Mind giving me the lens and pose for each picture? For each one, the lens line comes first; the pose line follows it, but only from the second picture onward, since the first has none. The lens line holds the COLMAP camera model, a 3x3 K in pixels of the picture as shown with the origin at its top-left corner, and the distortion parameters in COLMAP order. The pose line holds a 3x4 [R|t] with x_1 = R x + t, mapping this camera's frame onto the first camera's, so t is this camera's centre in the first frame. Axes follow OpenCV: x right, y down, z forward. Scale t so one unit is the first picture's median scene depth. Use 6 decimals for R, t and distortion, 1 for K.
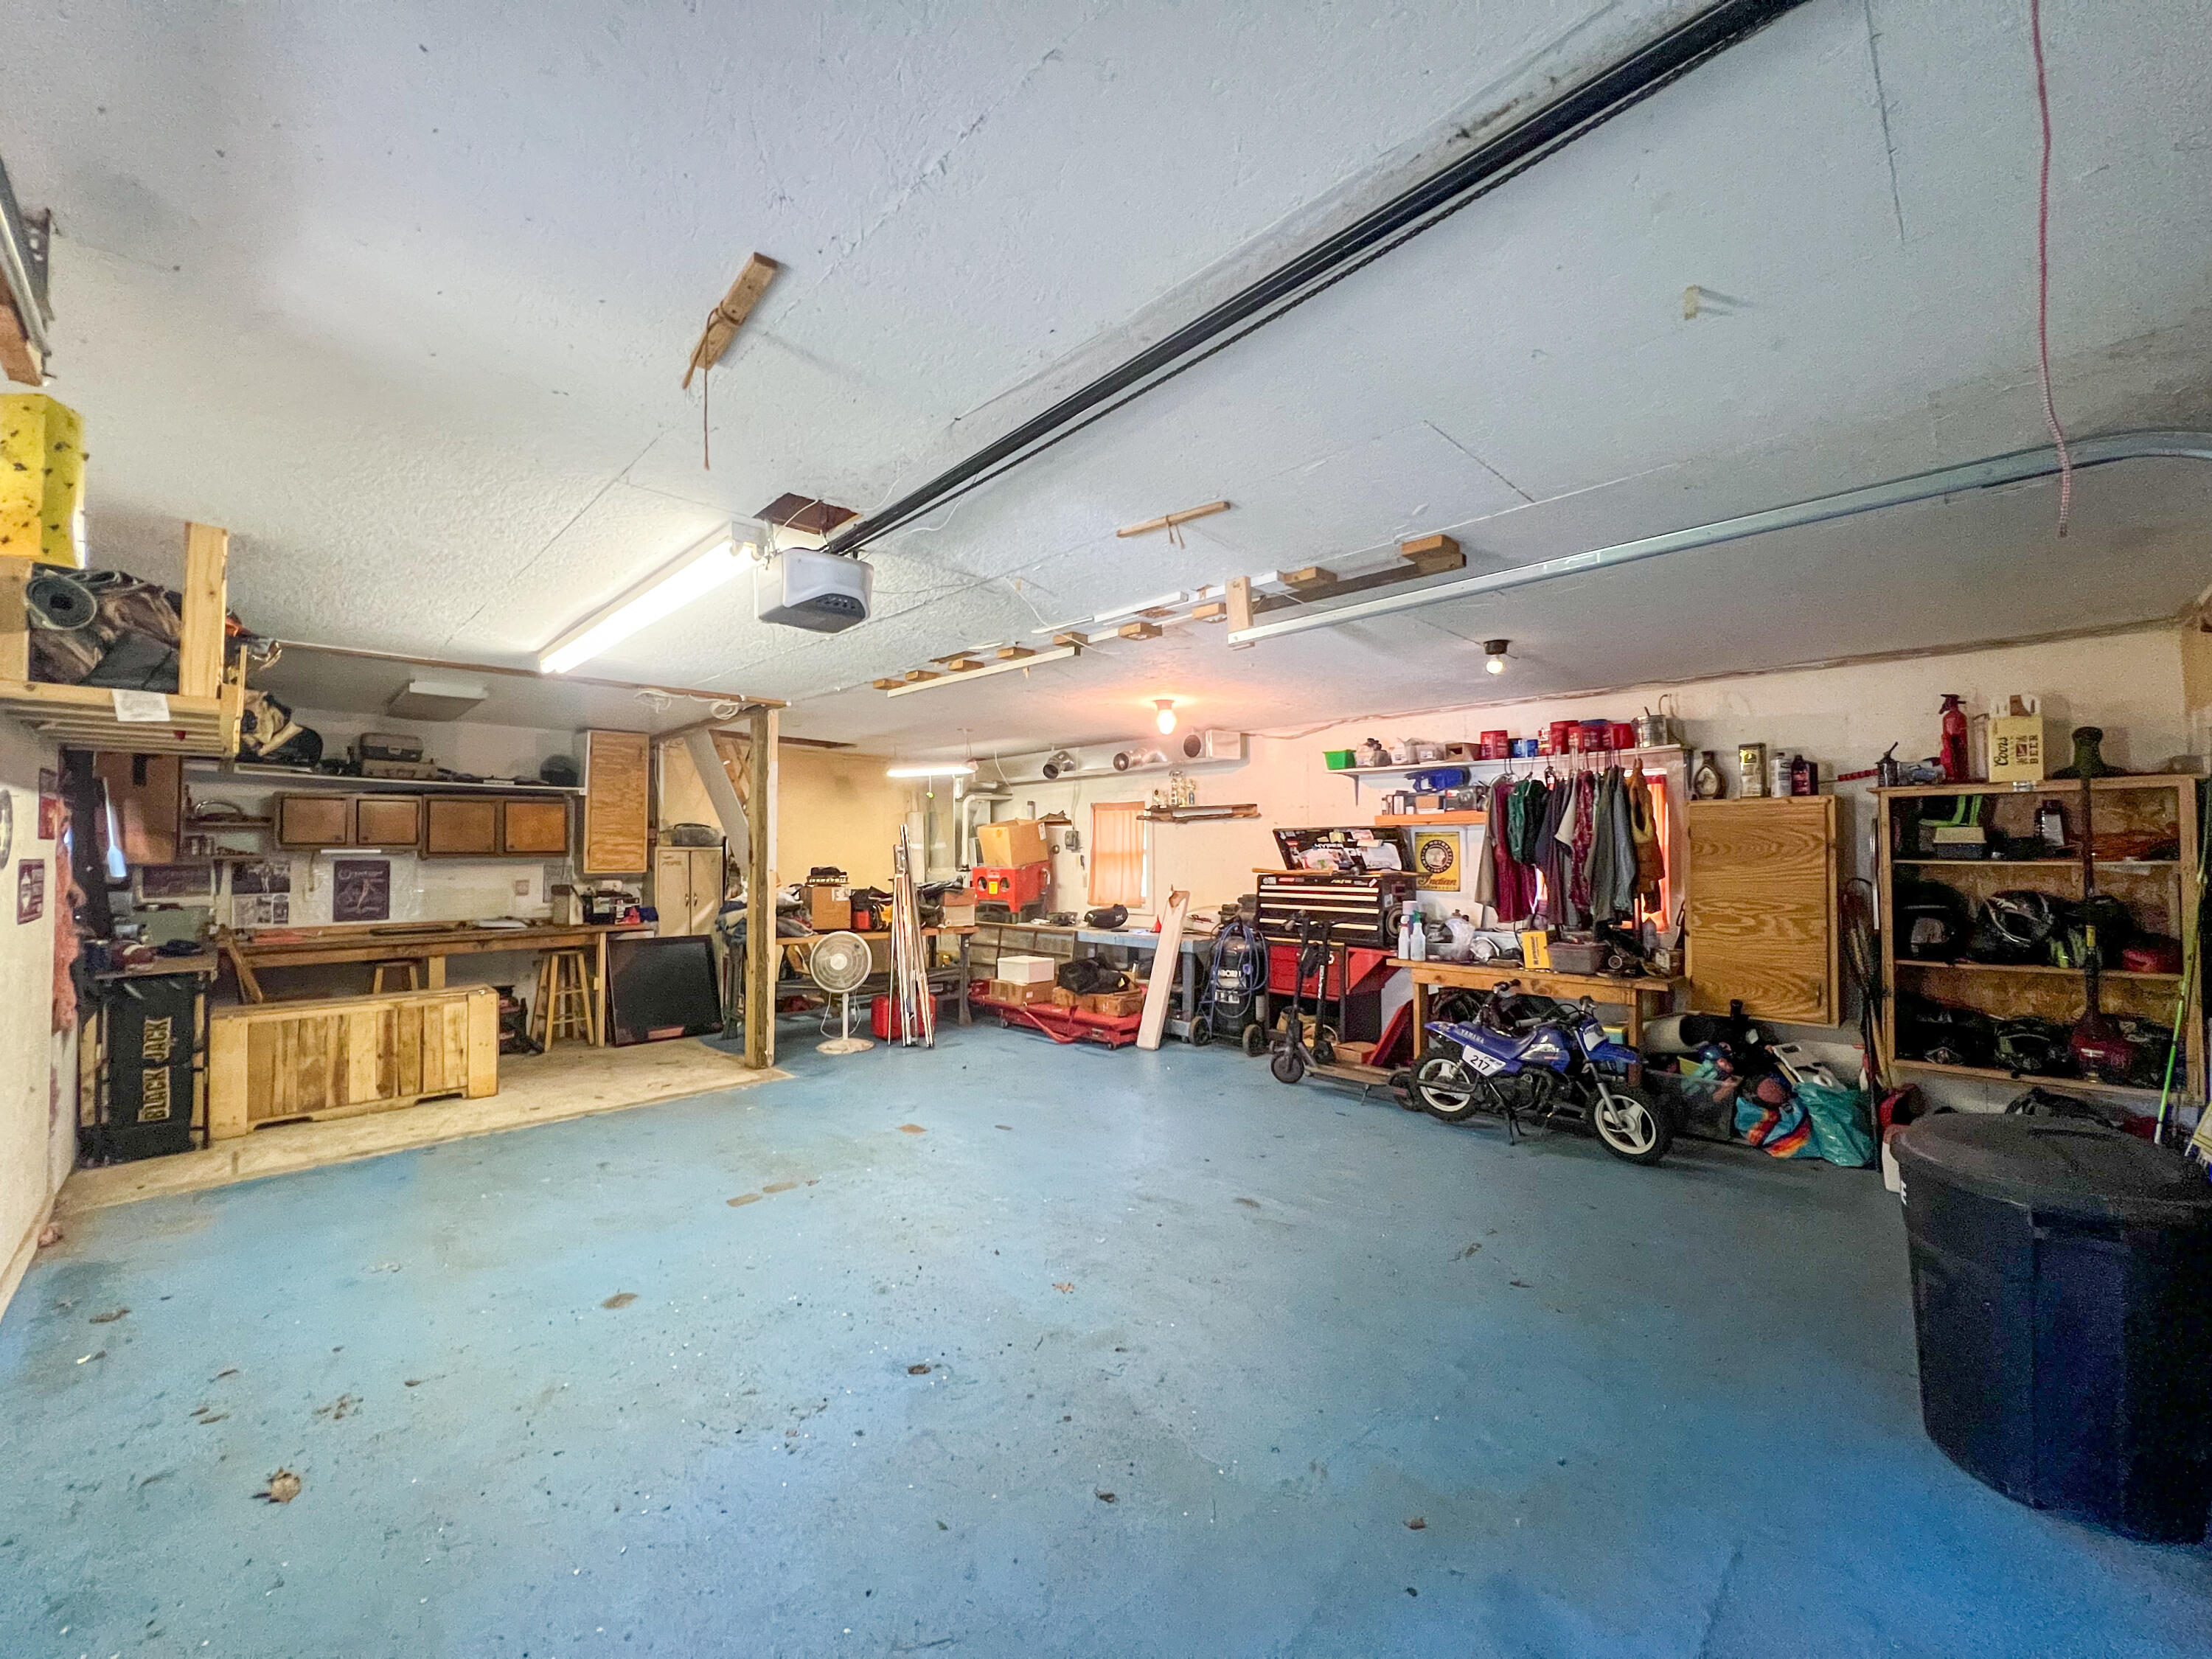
lens RADIAL K [[880.4, 0, 1096.2], [0, 880.4, 833.0], [0, 0, 1]] dist [-0.002049, 0.000094]
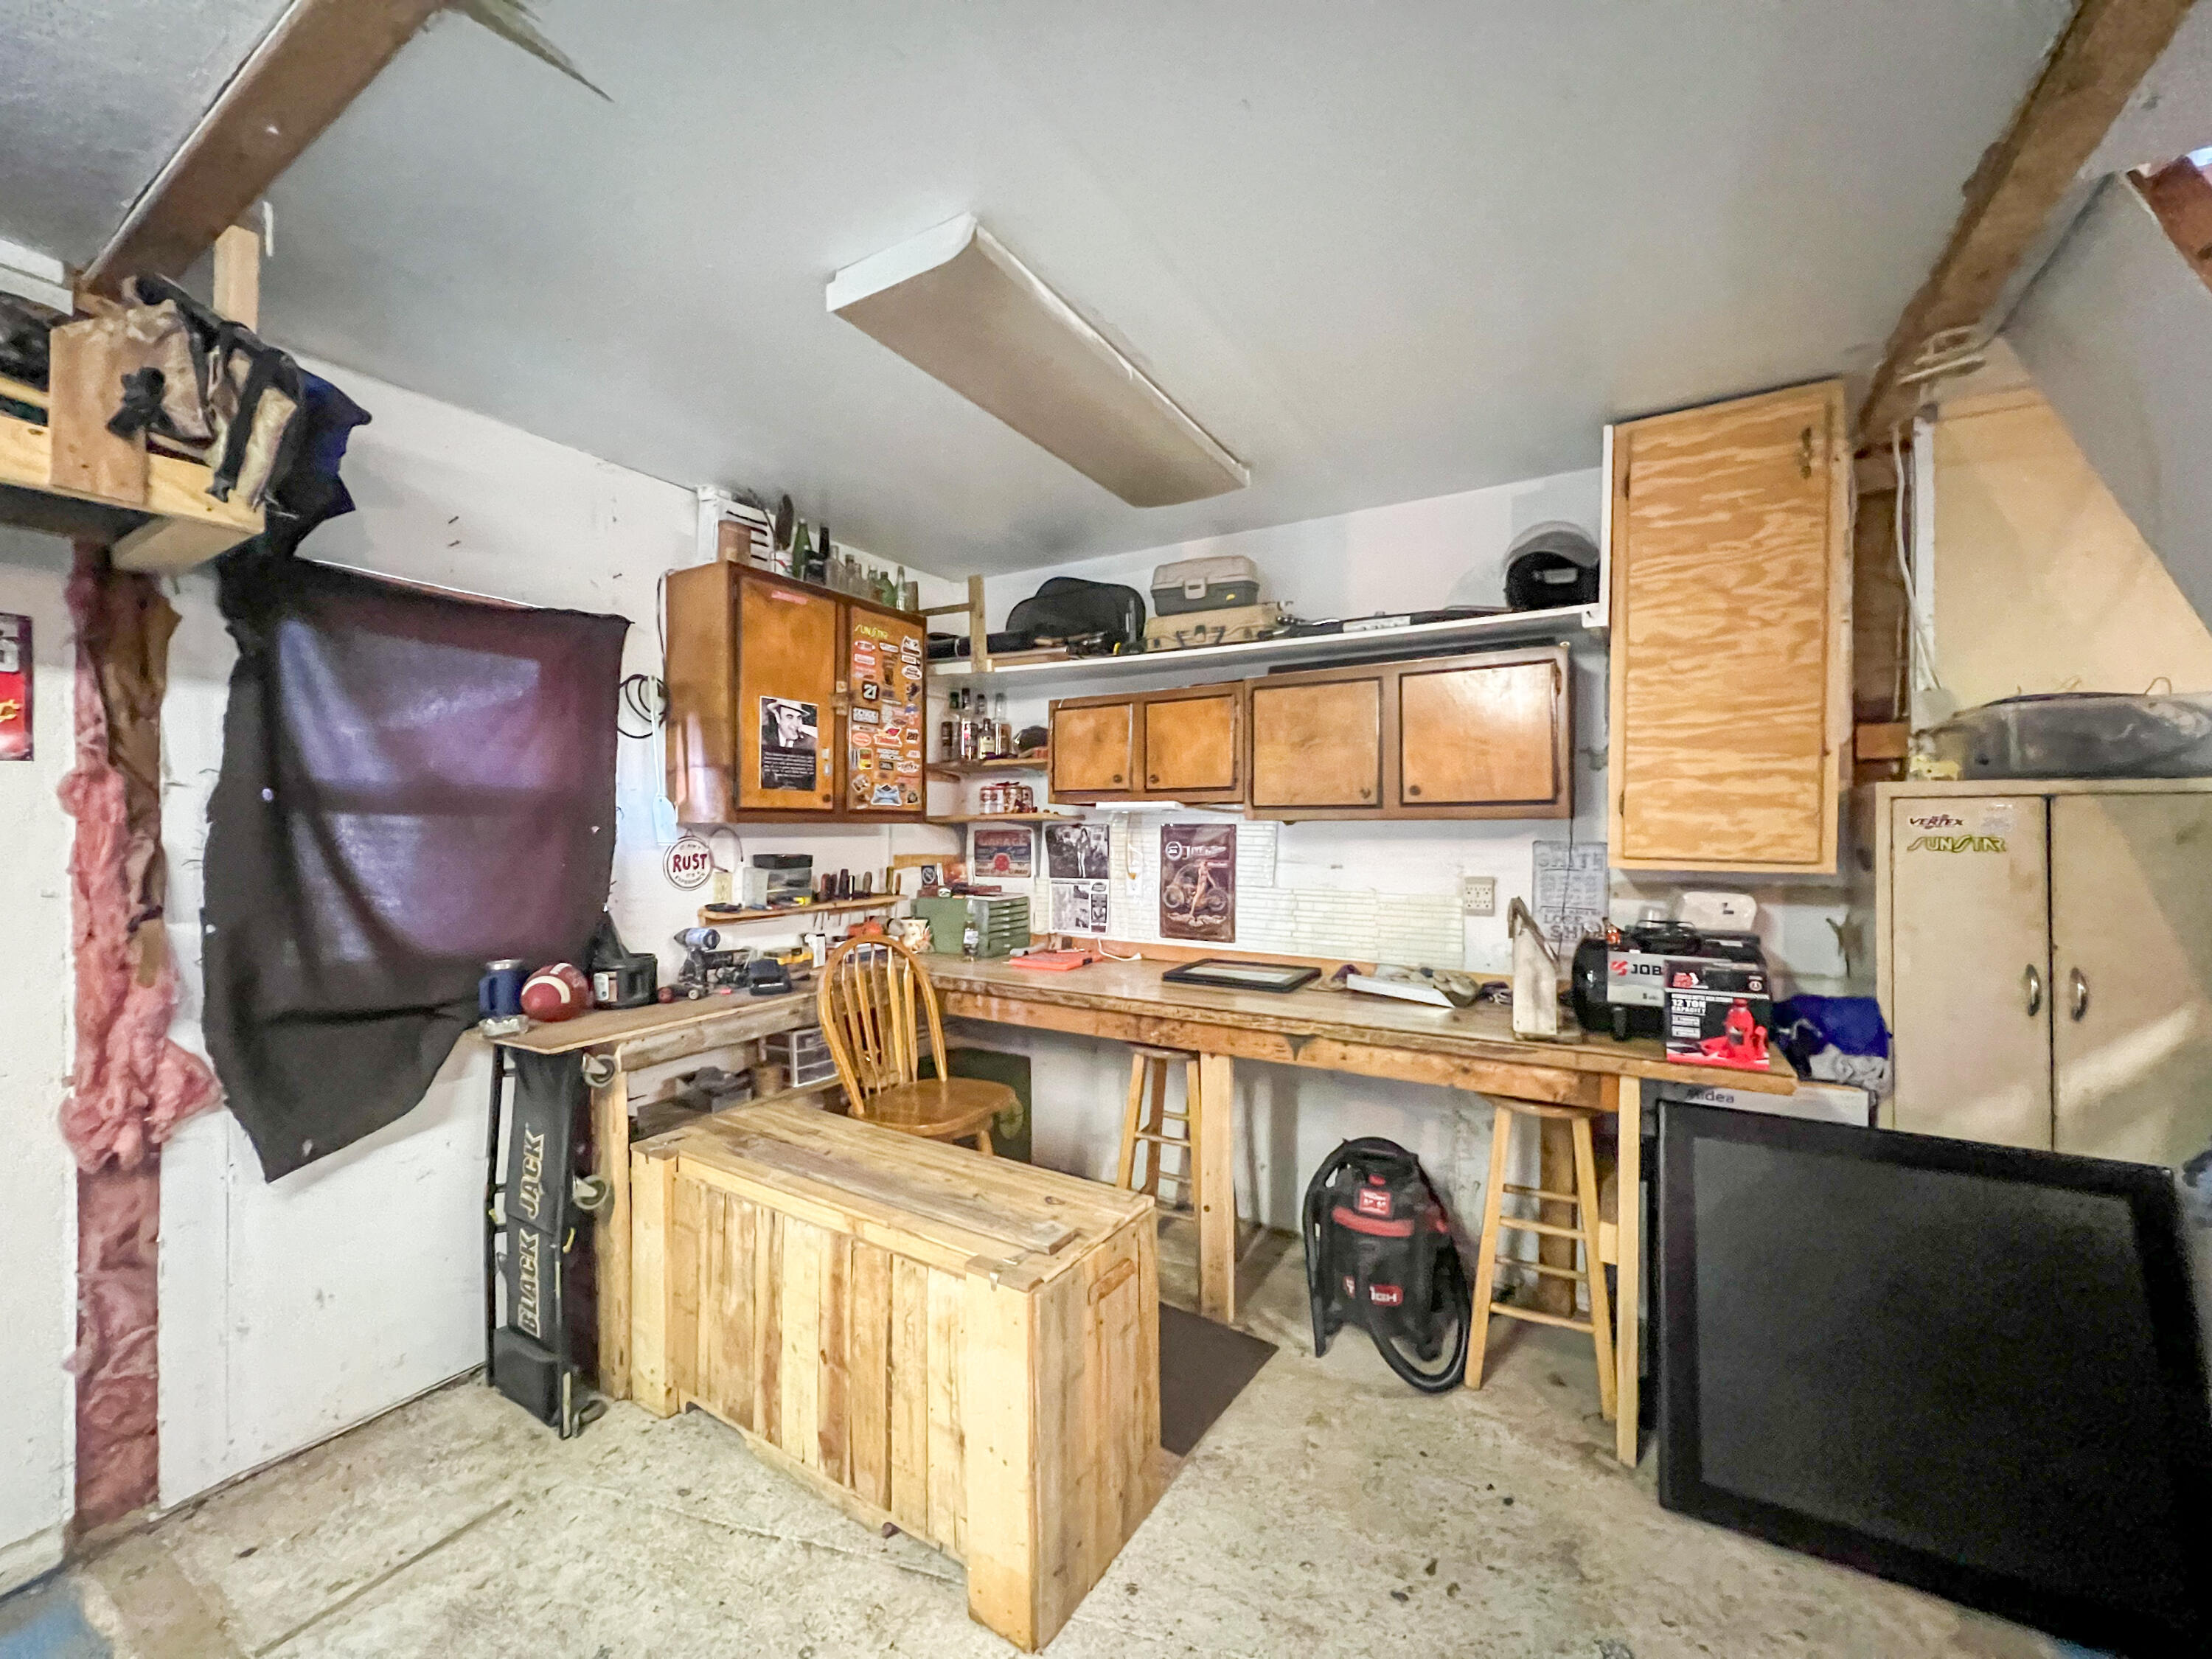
lens RADIAL K [[880.4, 0, 1105.2], [0, 880.4, 823.4], [0, 0, 1]] dist [-0.002049, 0.000094]
pose [[0.251229, -0.001639, -0.967926, -0.359284], [0.016575, 0.999859, 0.002609, 0.029380], [0.967786, -0.016698, 0.251221, 0.847192]]
